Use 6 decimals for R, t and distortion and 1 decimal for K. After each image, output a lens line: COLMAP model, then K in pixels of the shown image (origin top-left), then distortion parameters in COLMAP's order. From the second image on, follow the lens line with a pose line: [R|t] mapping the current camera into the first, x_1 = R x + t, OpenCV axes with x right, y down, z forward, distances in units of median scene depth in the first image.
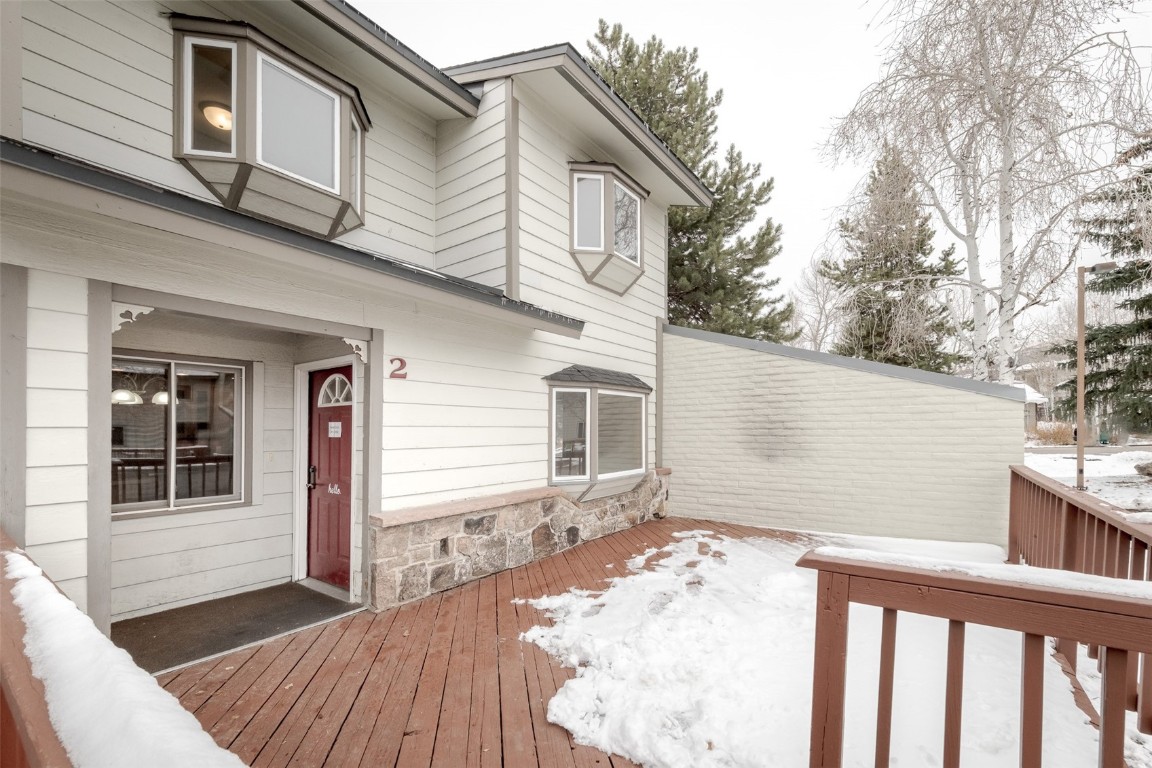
lens RADIAL K [[487.4, 0, 575.0], [0, 487.4, 414.2], [0, 0, 1]] dist [-0.001436, -0.000249]
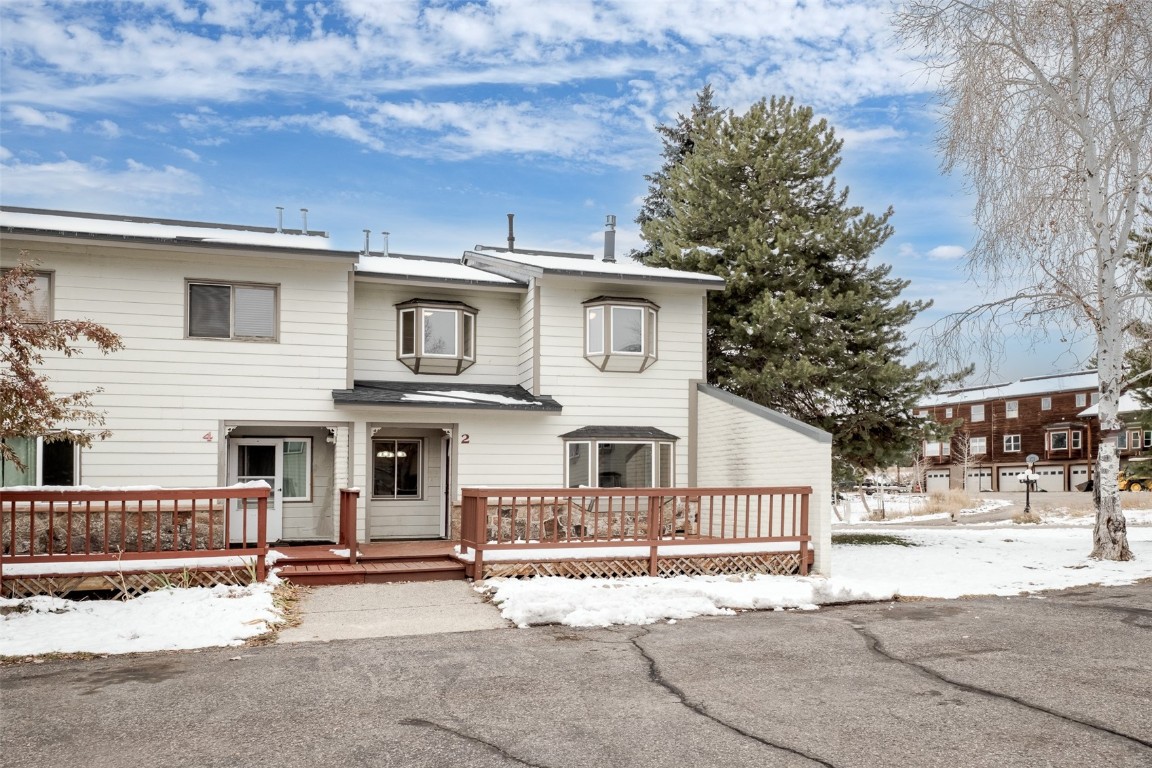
lens RADIAL K [[825.5, 0, 576.0], [0, 825.5, 384.0], [0, 0, 1]] dist [0.002561, 0.000109]
pose [[0.809814, -0.074559, -0.581930, 2.021878], [0.020328, 0.994862, -0.099177, 0.038829], [0.586335, 0.068485, 0.807169, -1.597711]]
